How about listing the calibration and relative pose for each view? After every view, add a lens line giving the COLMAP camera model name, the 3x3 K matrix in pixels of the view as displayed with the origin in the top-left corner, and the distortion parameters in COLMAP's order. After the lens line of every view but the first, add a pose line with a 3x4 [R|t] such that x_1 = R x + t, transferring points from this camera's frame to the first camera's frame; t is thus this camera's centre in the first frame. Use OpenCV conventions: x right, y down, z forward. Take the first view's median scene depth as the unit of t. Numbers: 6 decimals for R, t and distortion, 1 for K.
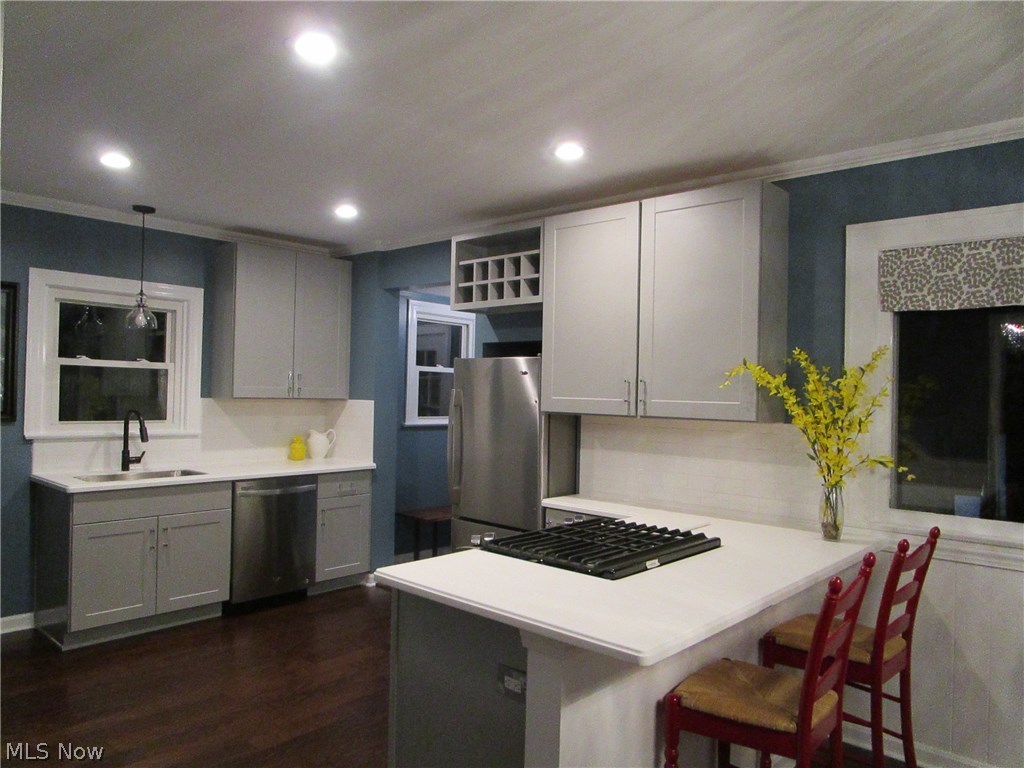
lens RADIAL K [[737.7, 0, 512.0], [0, 737.7, 384.0], [0, 0, 1]] dist [-0.003310, 0.002353]
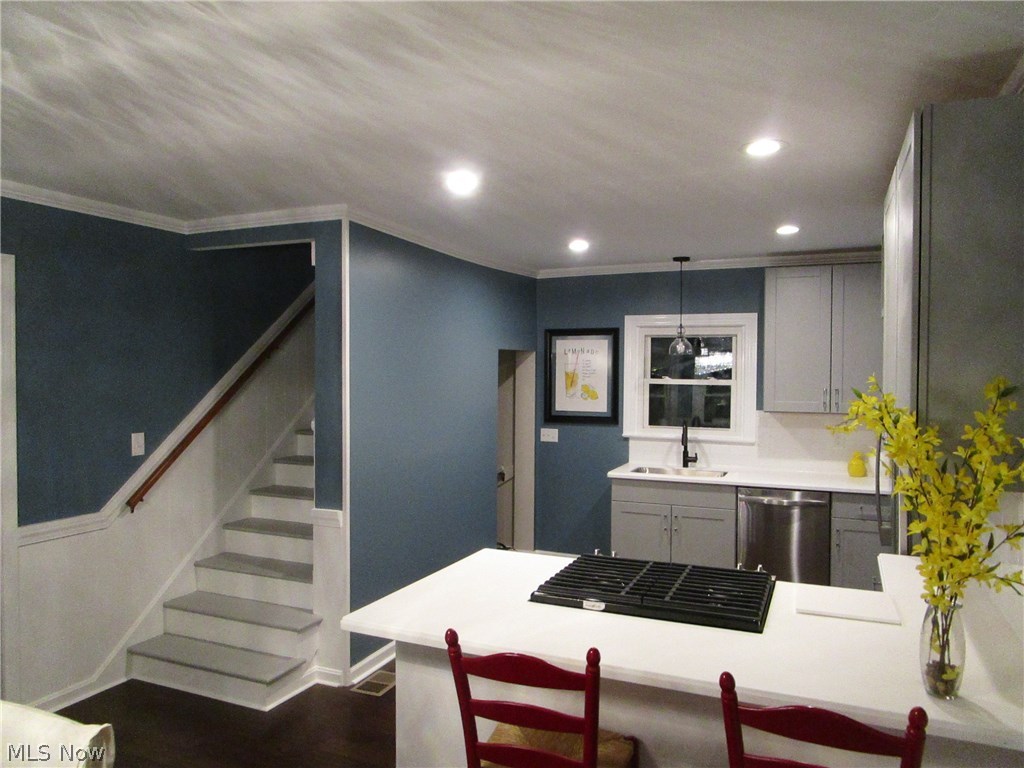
lens RADIAL K [[737.7, 0, 512.0], [0, 737.7, 384.0], [0, 0, 1]] dist [-0.003310, 0.002353]
pose [[0.335700, -0.005181, -0.941955, 0.566408], [0.009501, 0.999953, -0.002114, -0.024870], [0.941921, -0.008240, 0.335733, 0.302368]]
